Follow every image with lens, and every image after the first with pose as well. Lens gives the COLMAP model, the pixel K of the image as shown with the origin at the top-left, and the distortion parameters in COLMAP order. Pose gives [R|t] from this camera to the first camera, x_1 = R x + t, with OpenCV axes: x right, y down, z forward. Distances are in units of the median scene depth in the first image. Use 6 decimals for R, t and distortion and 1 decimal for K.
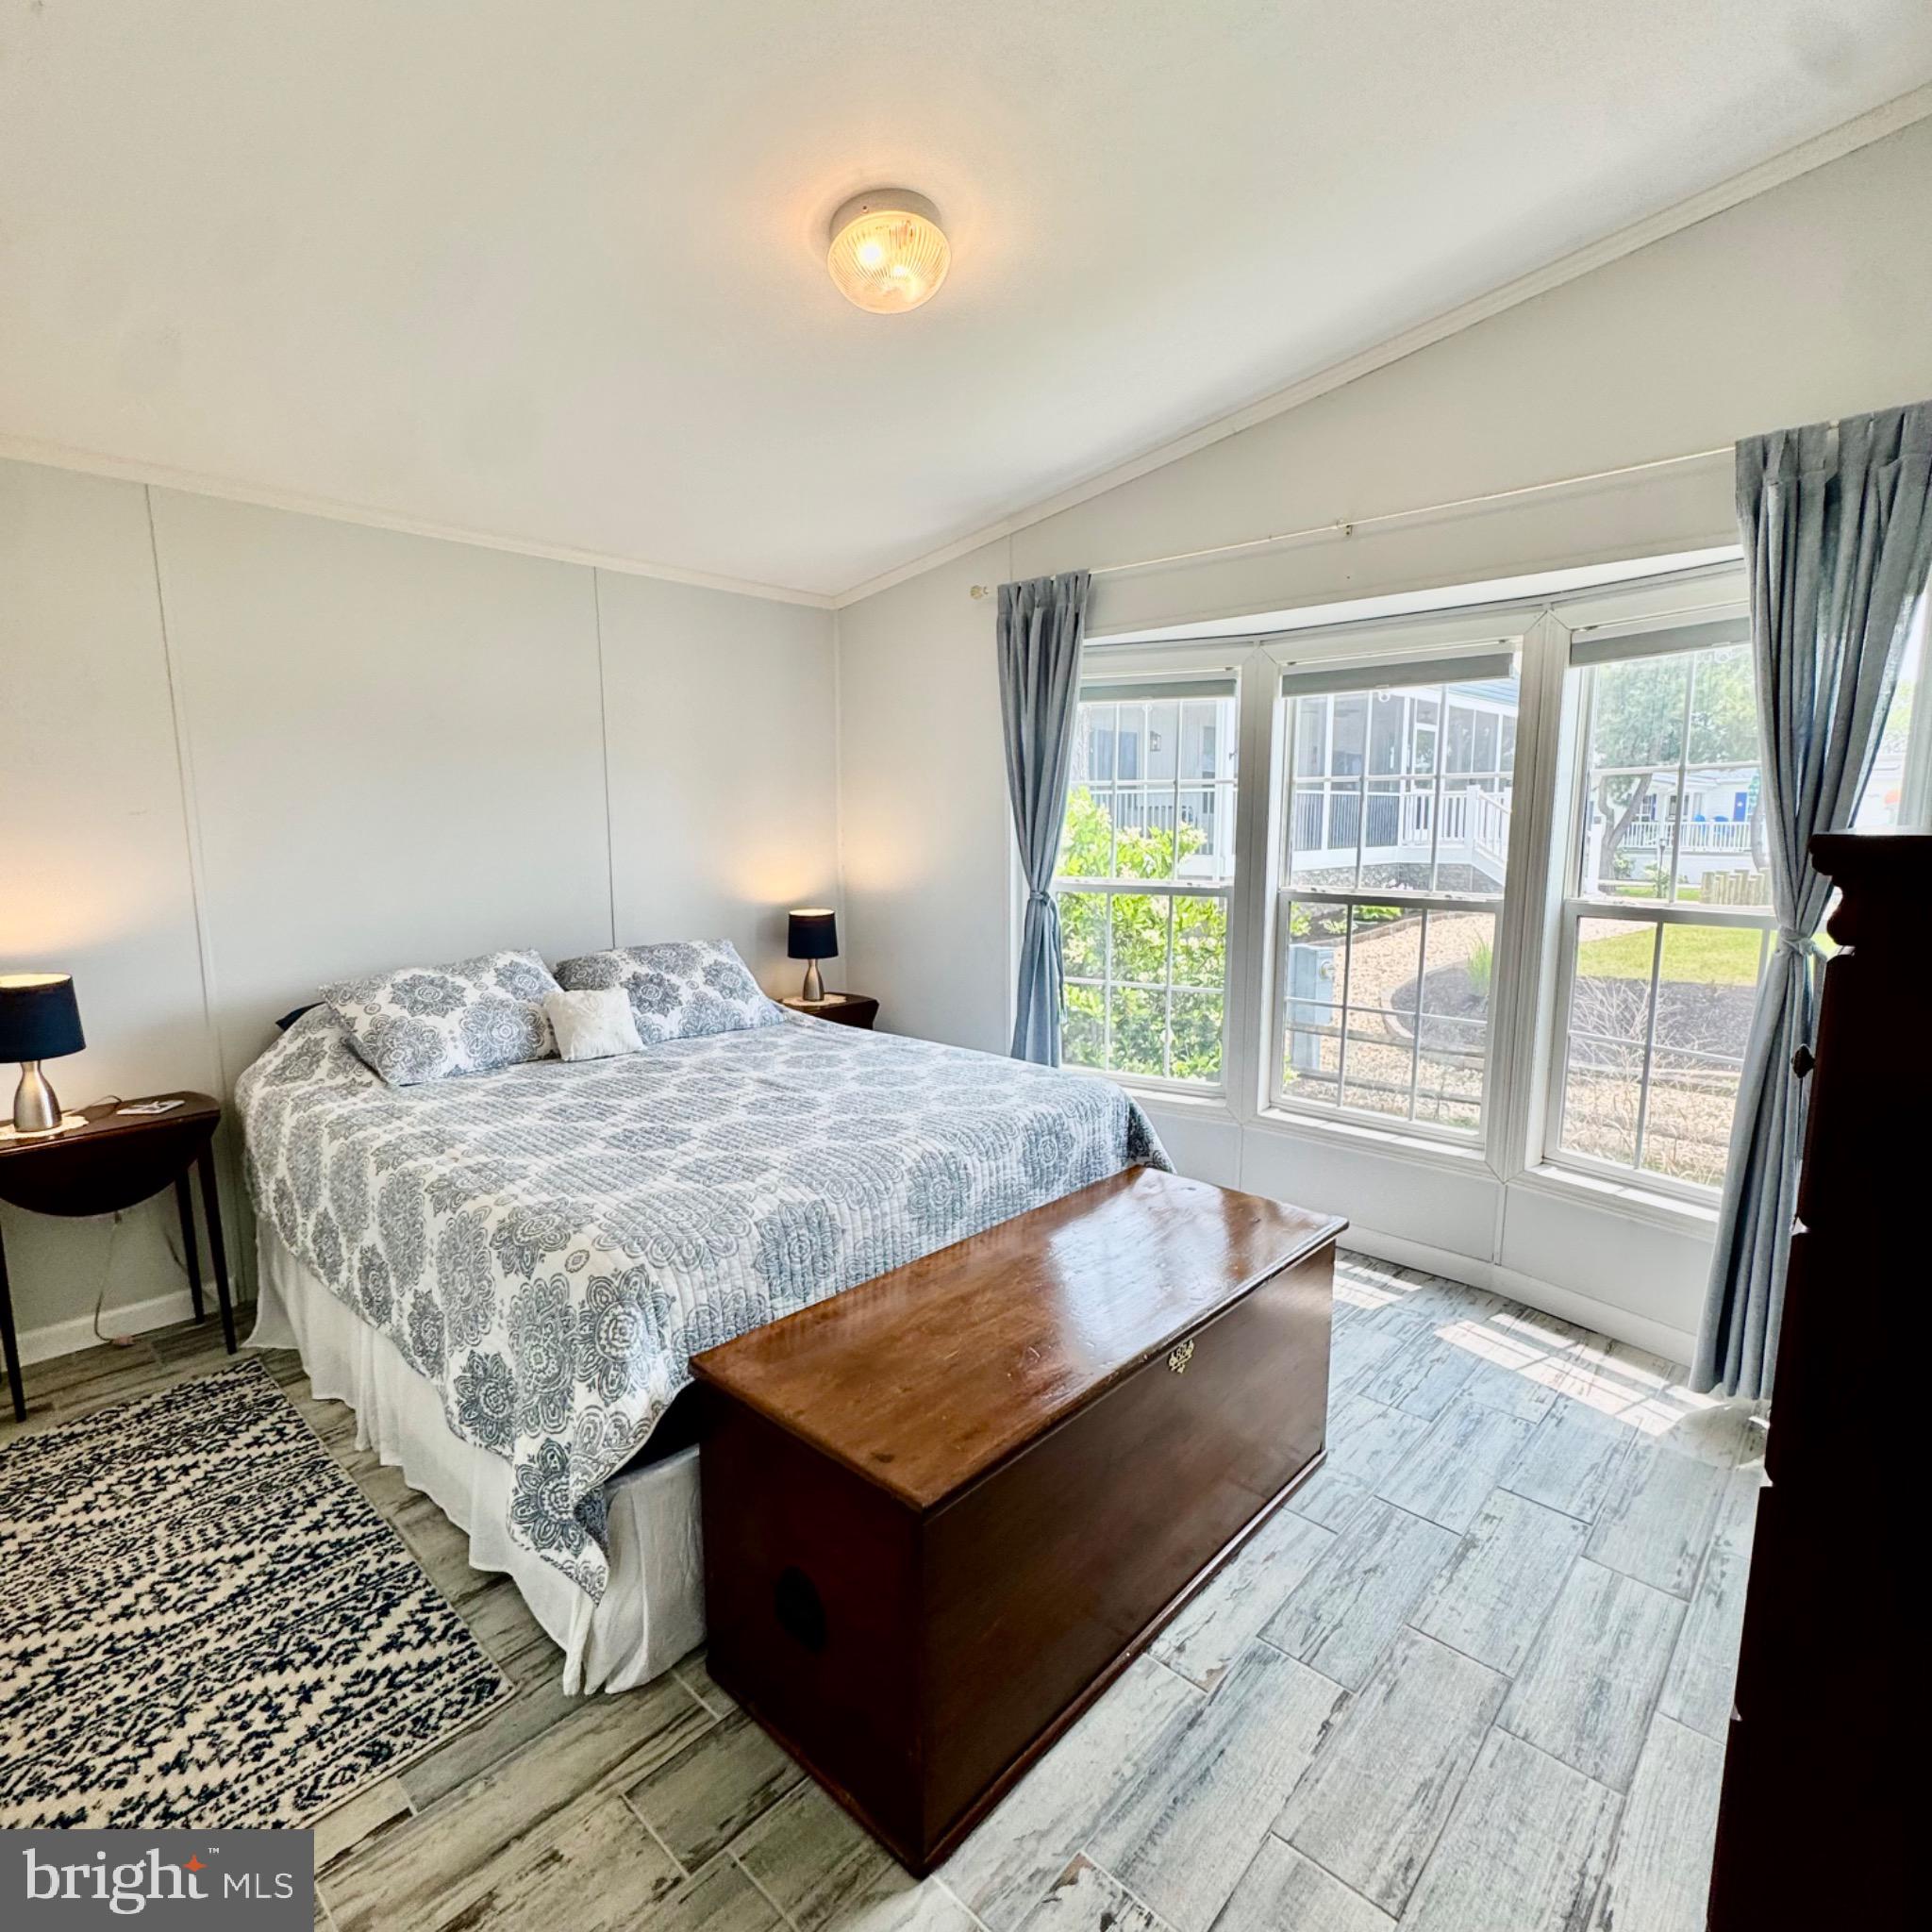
lens RADIAL K [[1020.1, 0, 960.9], [0, 1020.1, 961.7], [0, 0, 1]] dist [-0.002197, 0.002059]
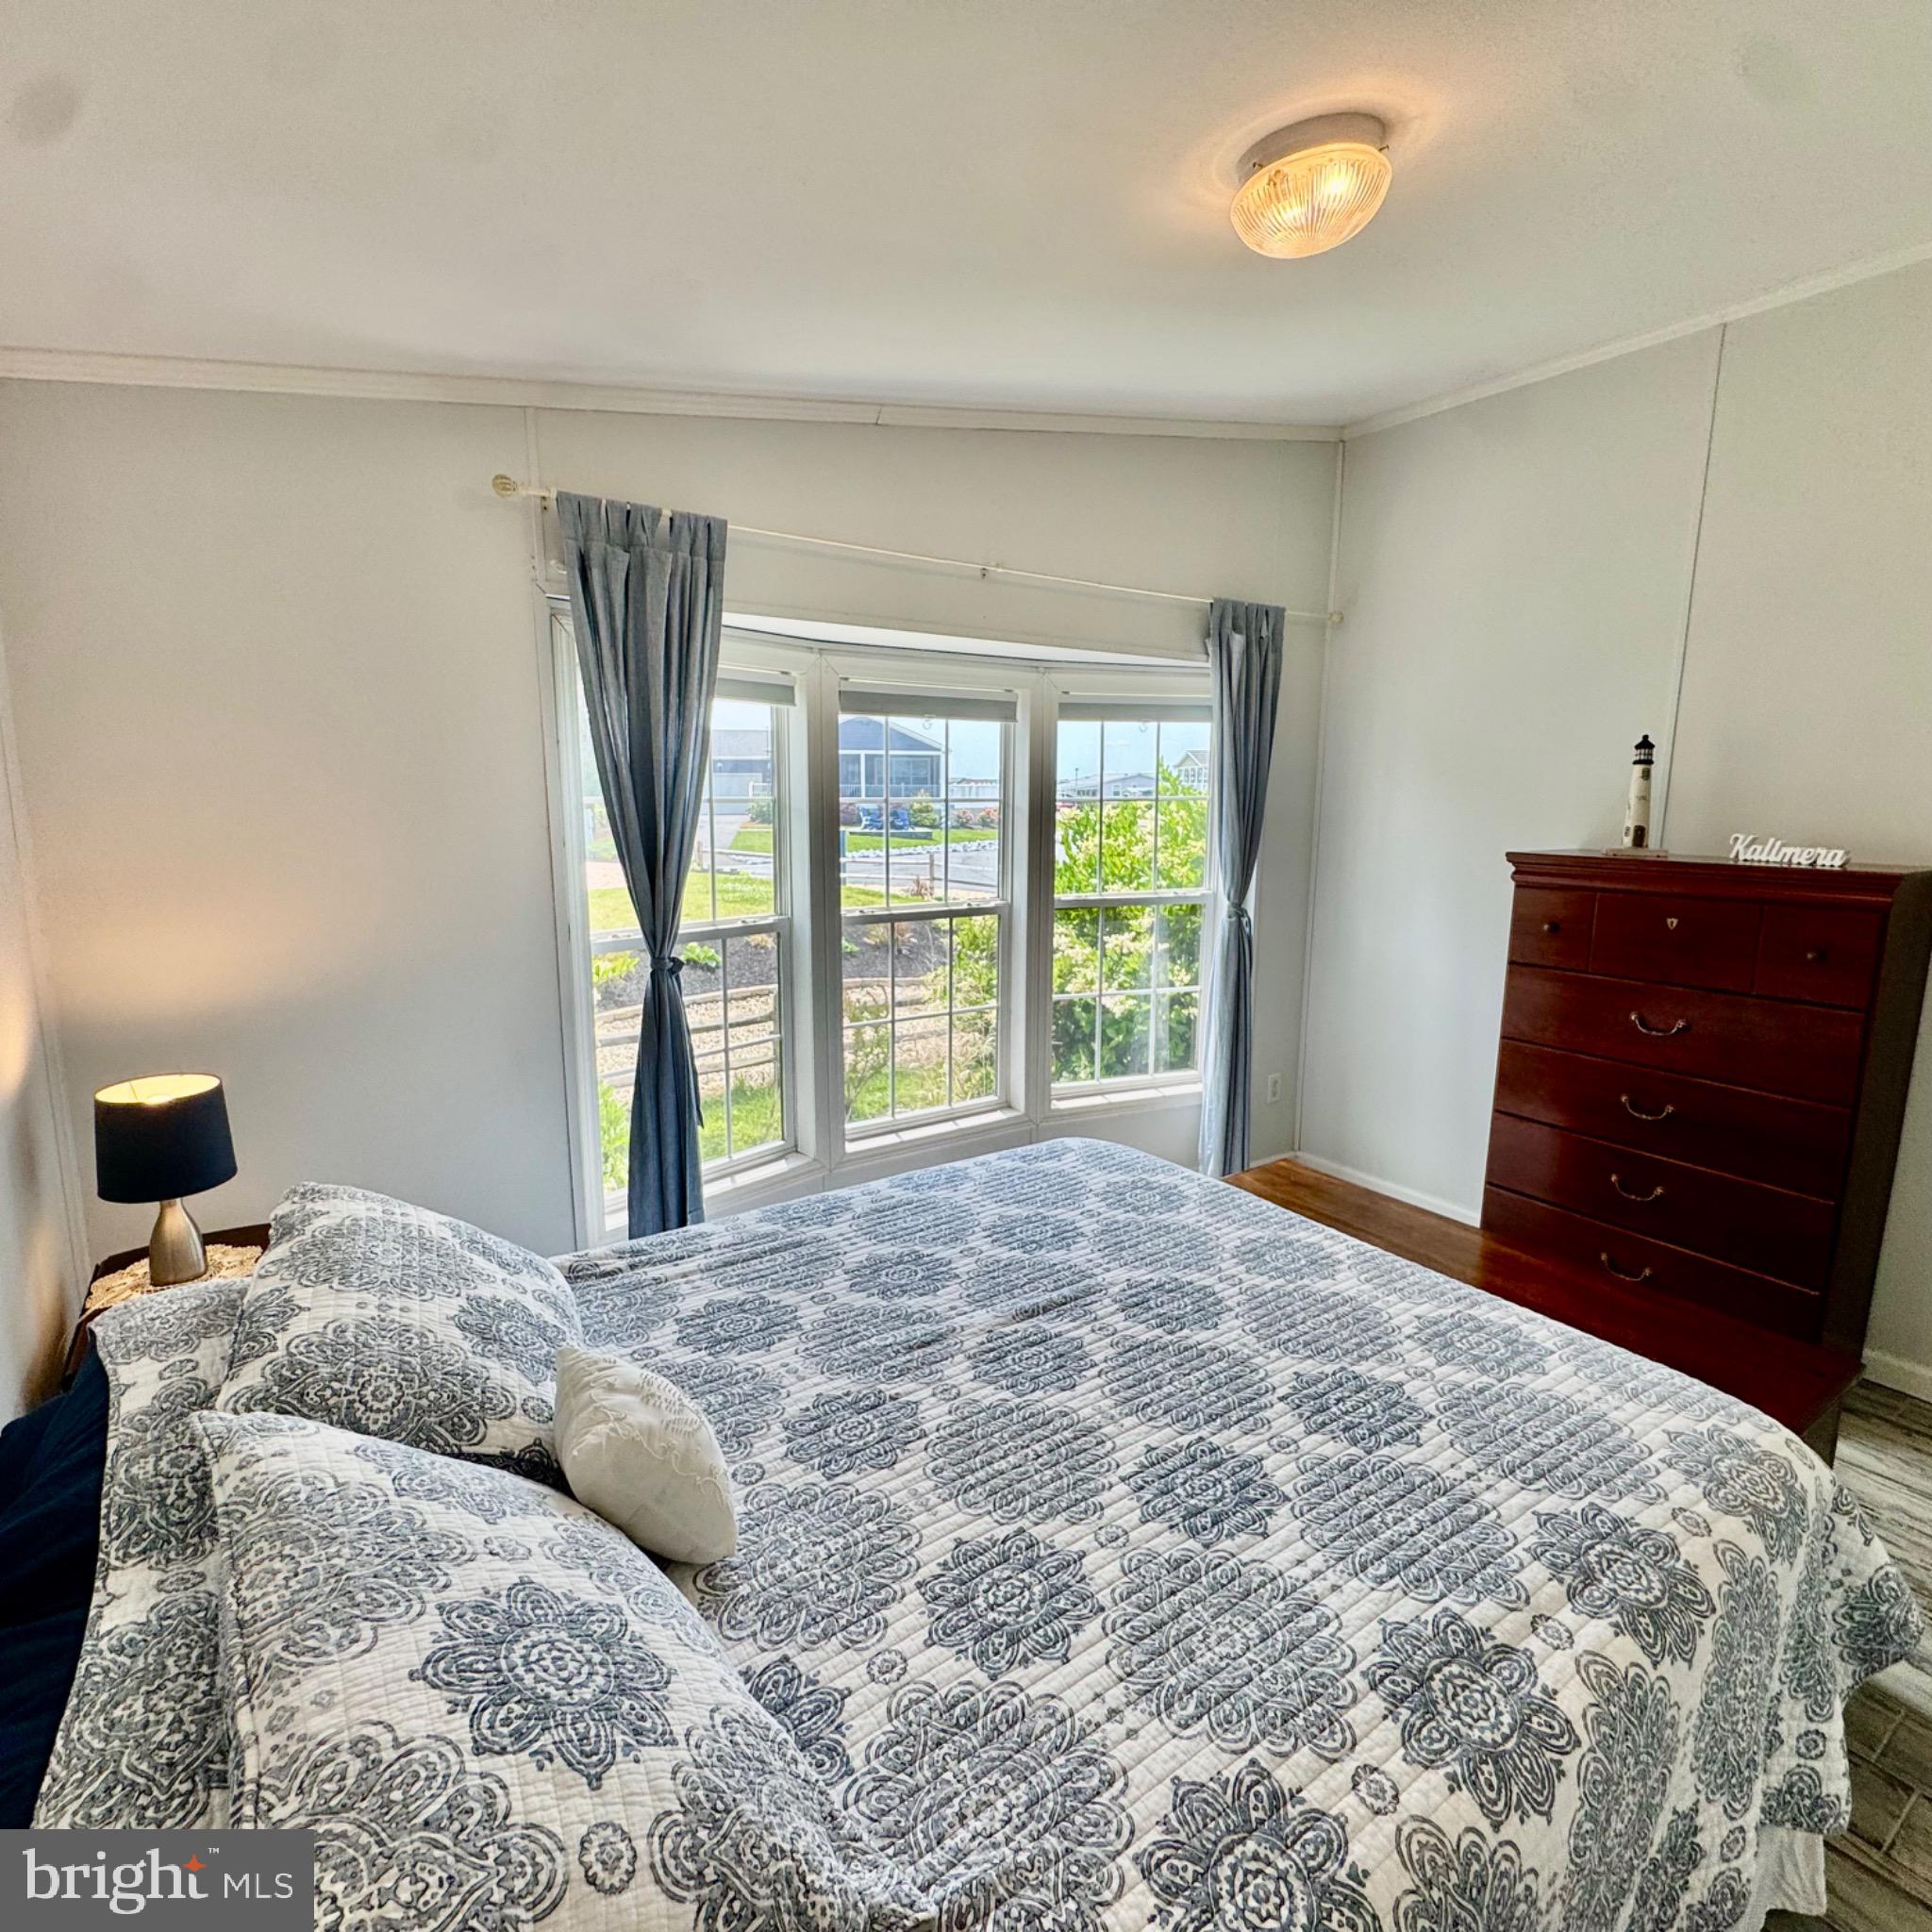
lens RADIAL K [[1040.6, 0, 963.8], [0, 1040.6, 971.6], [0, 0, 1]] dist [-0.002773, -0.000463]
pose [[0.222856, -0.161050, 0.961456, -0.792710], [0.140336, 0.981286, 0.131843, -0.178267], [-0.964697, 0.105545, 0.241287, 0.887937]]
